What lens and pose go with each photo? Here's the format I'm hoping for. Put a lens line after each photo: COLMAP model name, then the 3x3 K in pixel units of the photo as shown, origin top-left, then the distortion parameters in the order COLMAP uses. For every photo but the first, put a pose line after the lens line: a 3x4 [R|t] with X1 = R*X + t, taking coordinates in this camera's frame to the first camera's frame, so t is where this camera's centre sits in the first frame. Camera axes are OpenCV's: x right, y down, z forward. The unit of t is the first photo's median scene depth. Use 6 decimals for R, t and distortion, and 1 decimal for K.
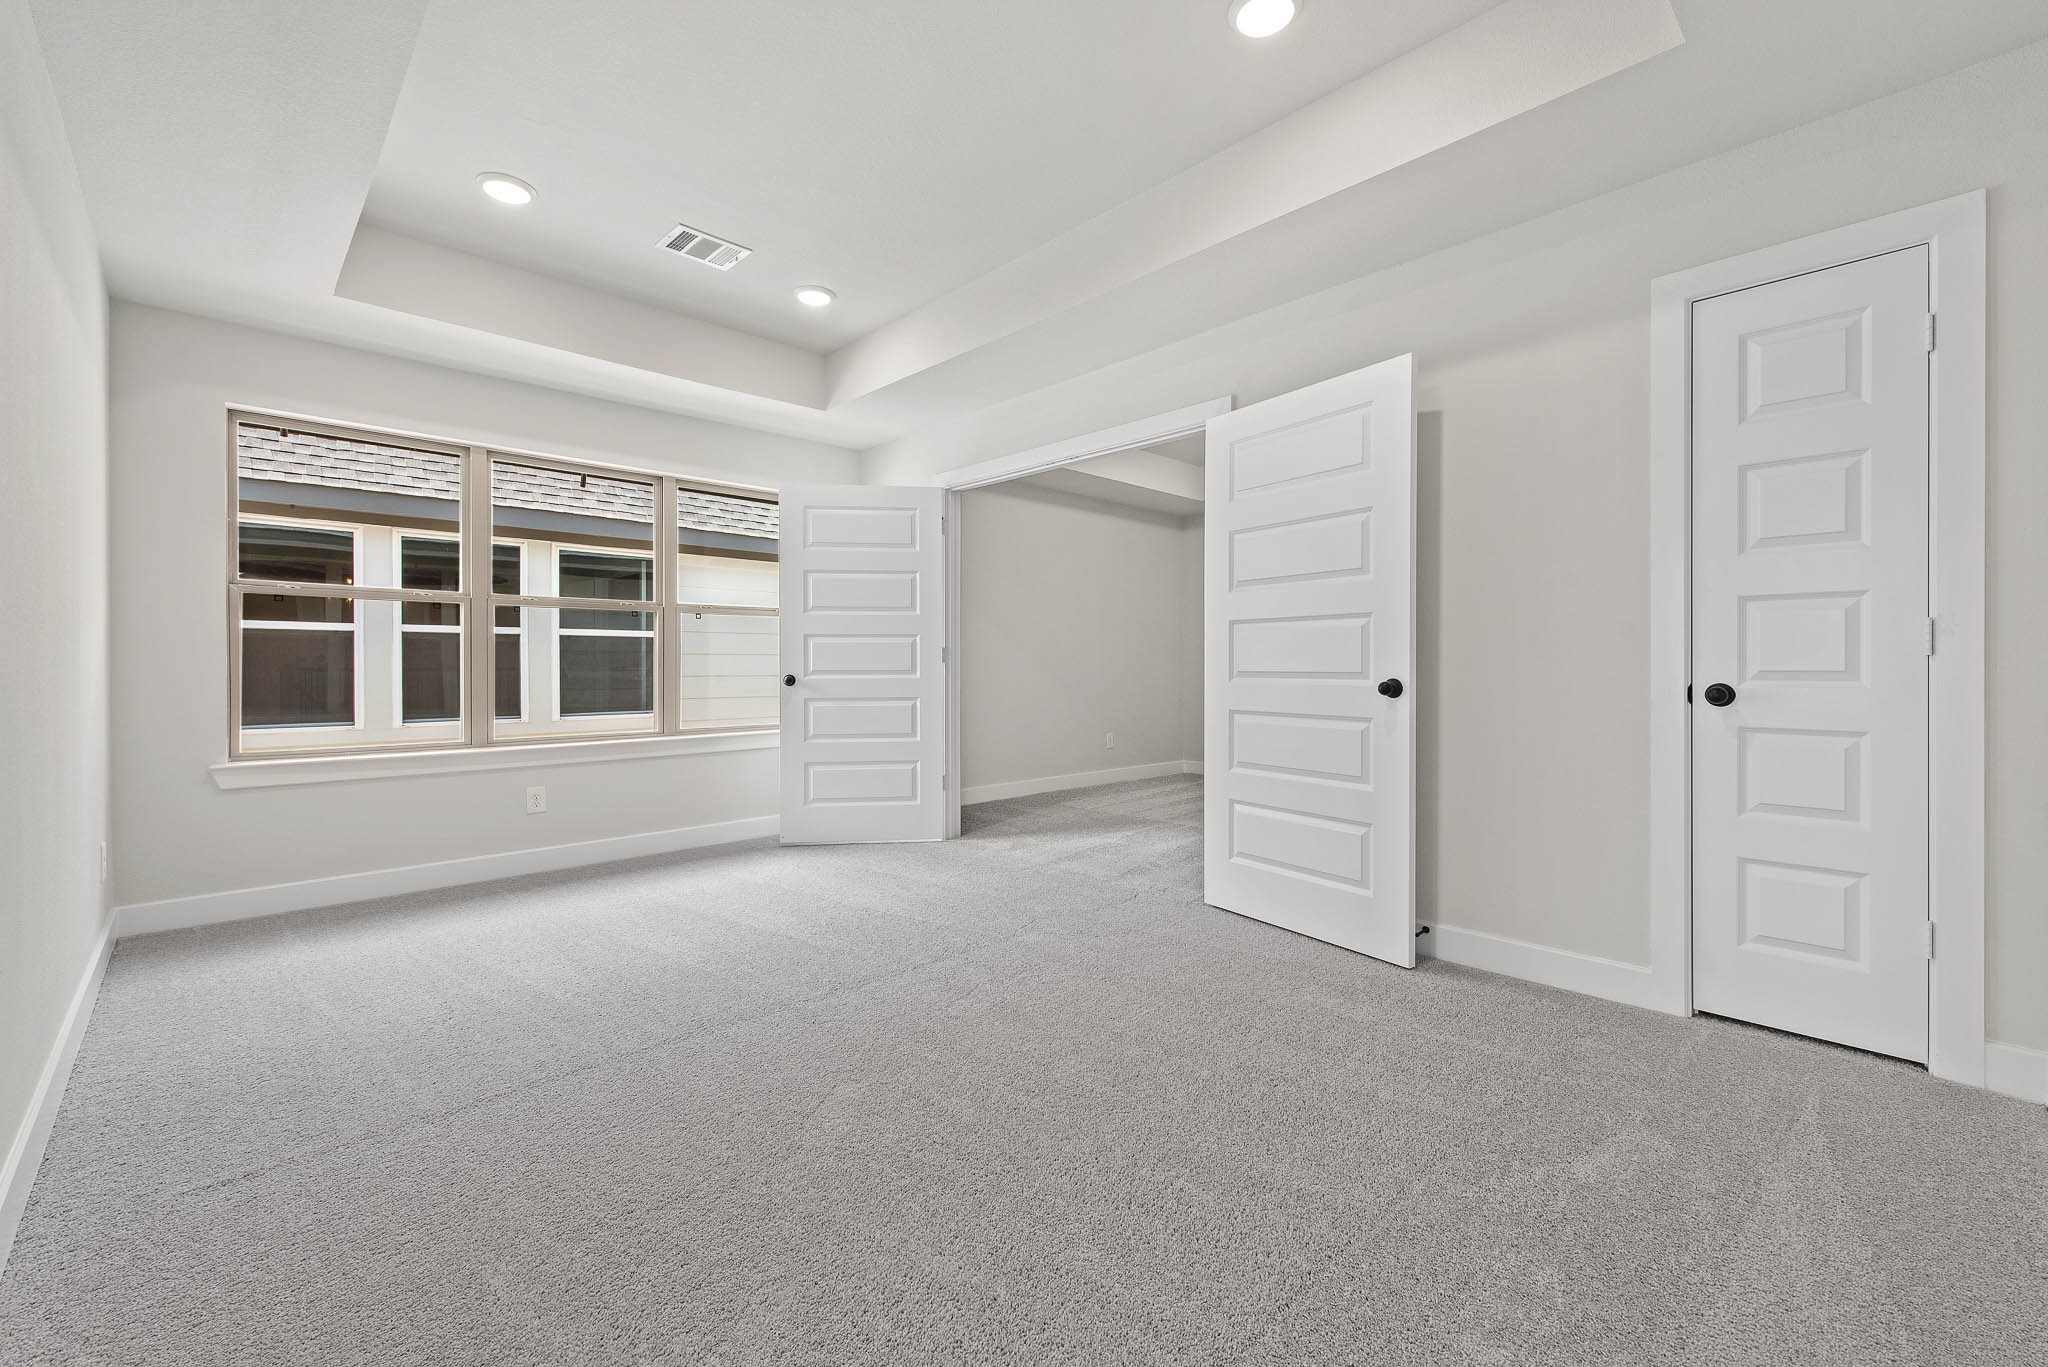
lens RADIAL K [[846.7, 0, 1017.3], [0, 846.7, 674.3], [0, 0, 1]] dist [0.000879, 0.000381]
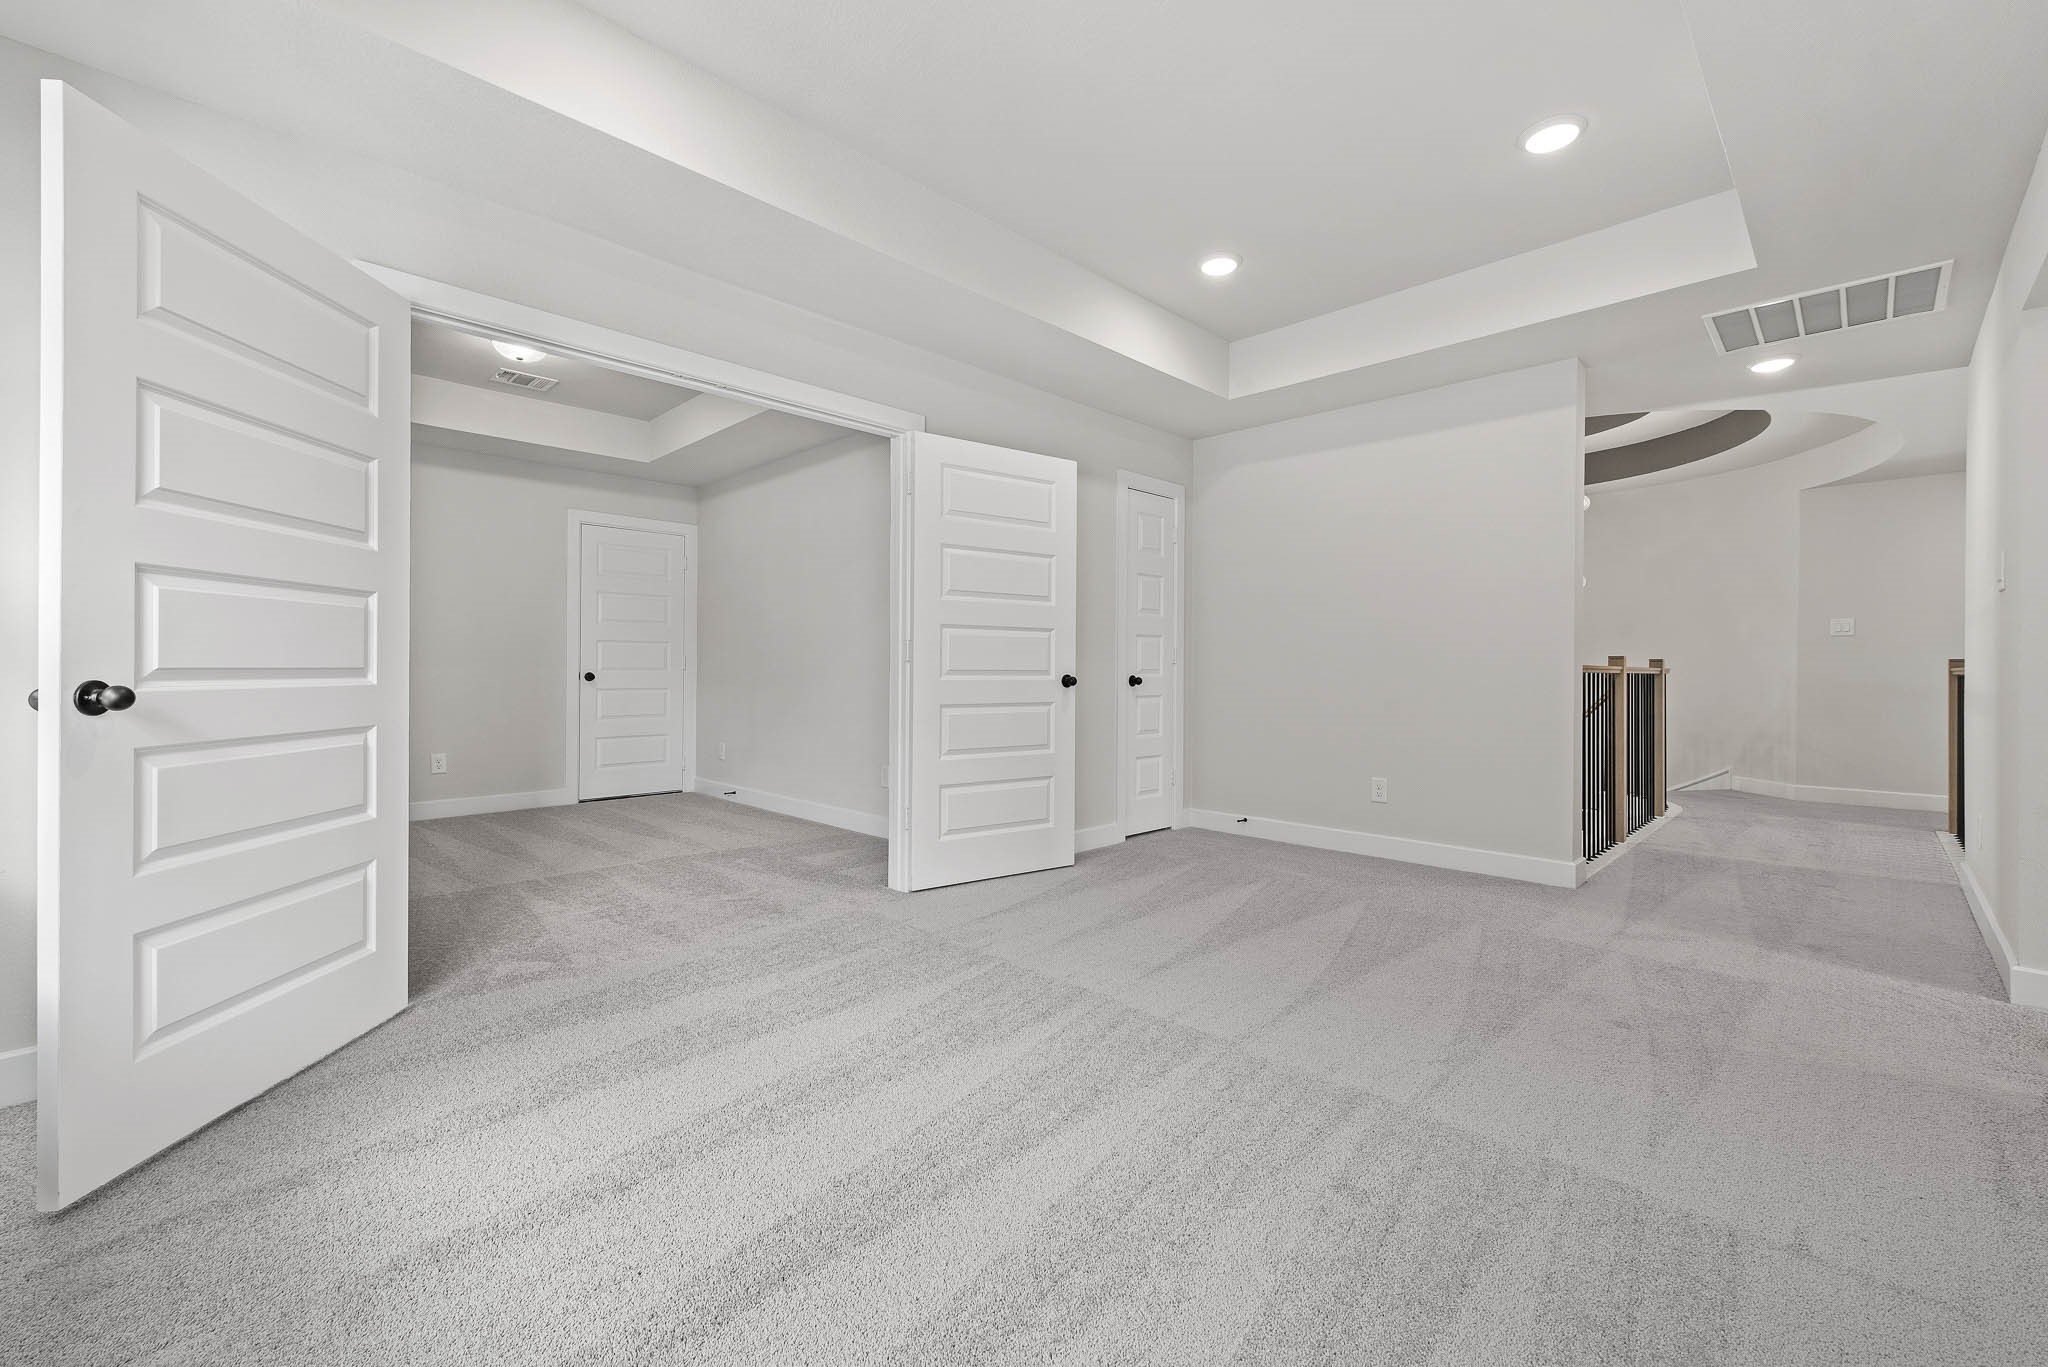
lens RADIAL K [[846.7, 0, 1017.3], [0, 846.7, 674.3], [0, 0, 1]] dist [0.000879, 0.000381]
pose [[-0.023879, -0.005639, 0.999699, -0.608431], [0.003424, 0.999978, 0.005722, -0.002322], [-0.999709, 0.003560, -0.023859, 0.657198]]
